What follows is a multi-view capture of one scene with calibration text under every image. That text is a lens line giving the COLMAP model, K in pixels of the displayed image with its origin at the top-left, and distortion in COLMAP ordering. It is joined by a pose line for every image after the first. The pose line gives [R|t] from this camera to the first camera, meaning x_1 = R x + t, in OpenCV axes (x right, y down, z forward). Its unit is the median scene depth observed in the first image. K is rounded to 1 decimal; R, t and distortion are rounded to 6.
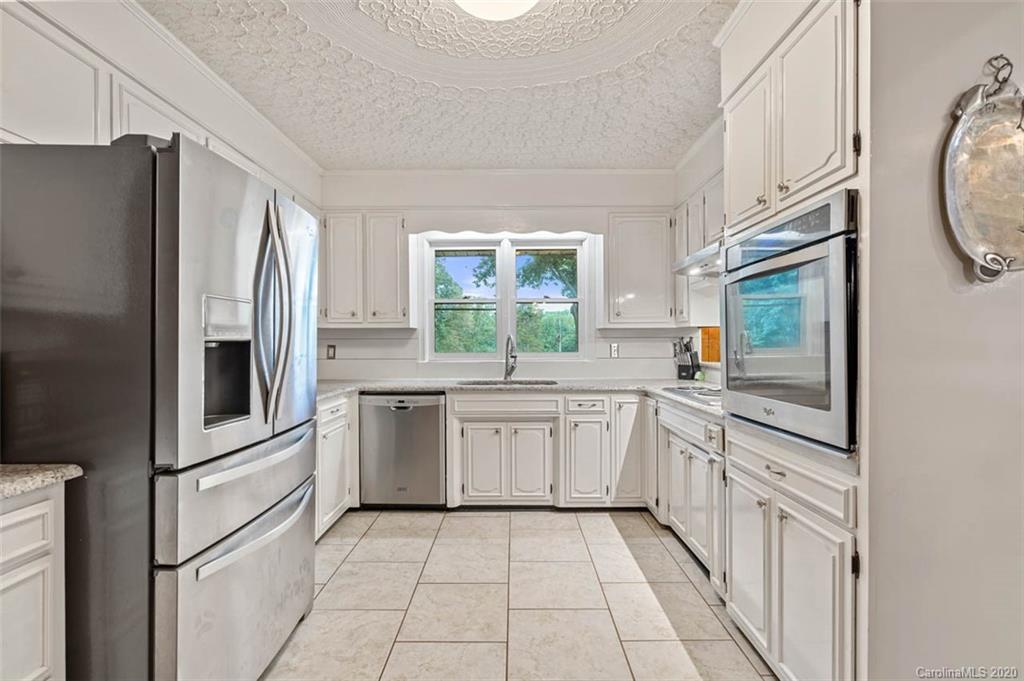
lens RADIAL K [[472.6, 0, 514.5], [0, 472.6, 343.7], [0, 0, 1]] dist [0.001135, 0.000340]
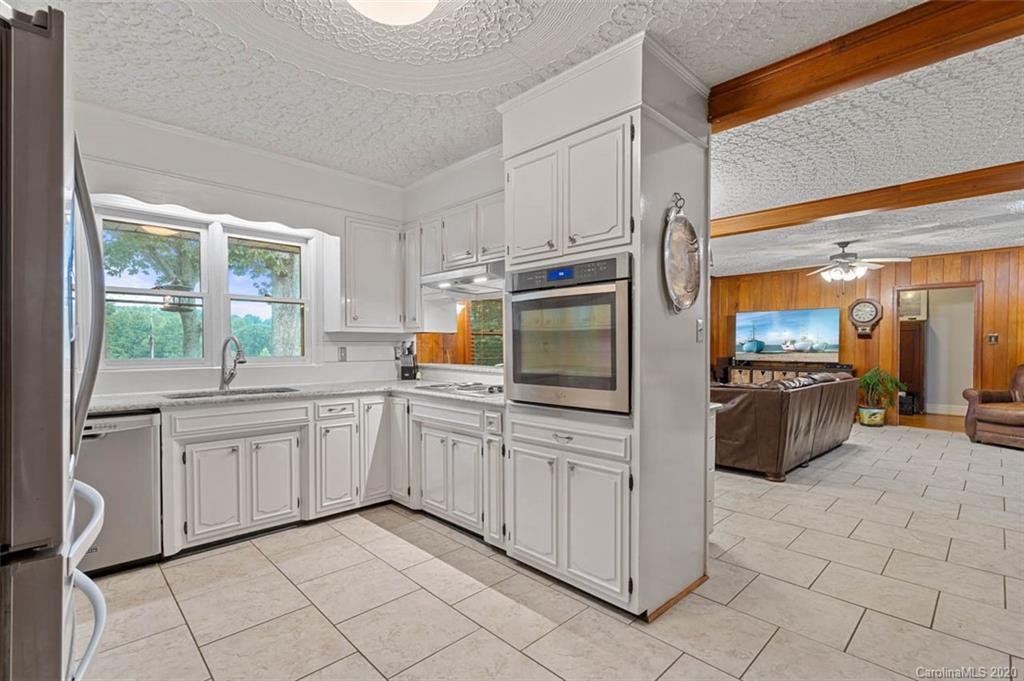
lens RADIAL K [[472.6, 0, 507.1], [0, 472.6, 350.1], [0, 0, 1]] dist [0.001135, 0.000340]
pose [[0.720222, -0.003301, 0.693736, -0.277470], [-0.001038, 0.999982, 0.005836, -0.000267], [-0.693743, -0.004923, 0.720206, 0.047023]]
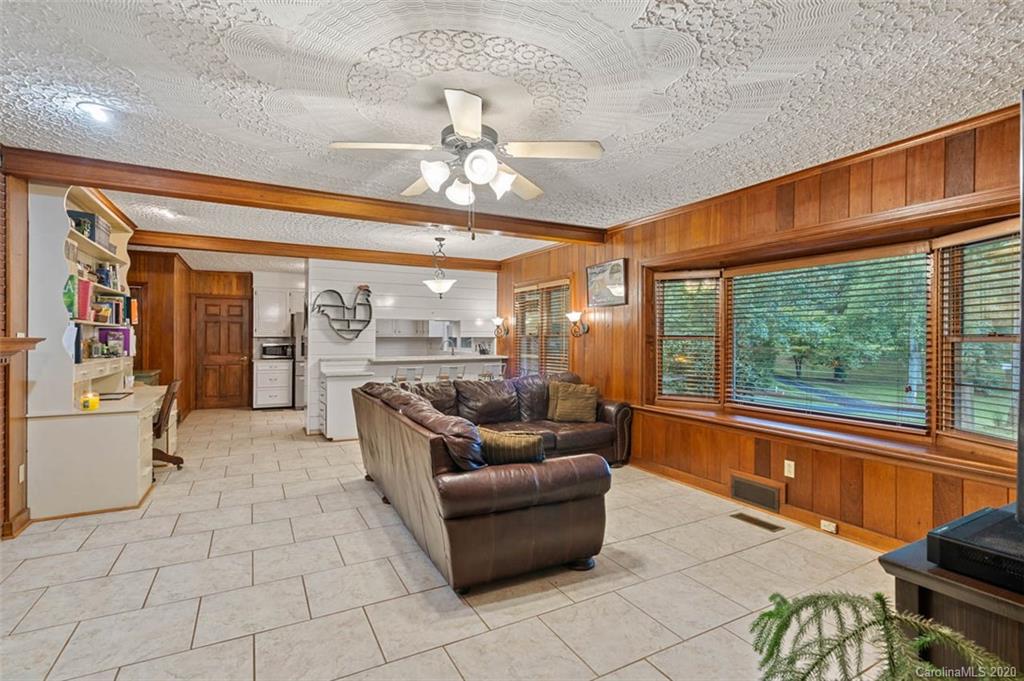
lens RADIAL K [[472.6, 0, 527.6], [0, 472.6, 333.6], [0, 0, 1]] dist [0.001135, 0.000340]
pose [[0.503340, -0.003177, -0.864083, 2.542394], [-0.009028, 0.999919, -0.008935, -0.036942], [0.864041, 0.012298, 0.503270, 0.169610]]
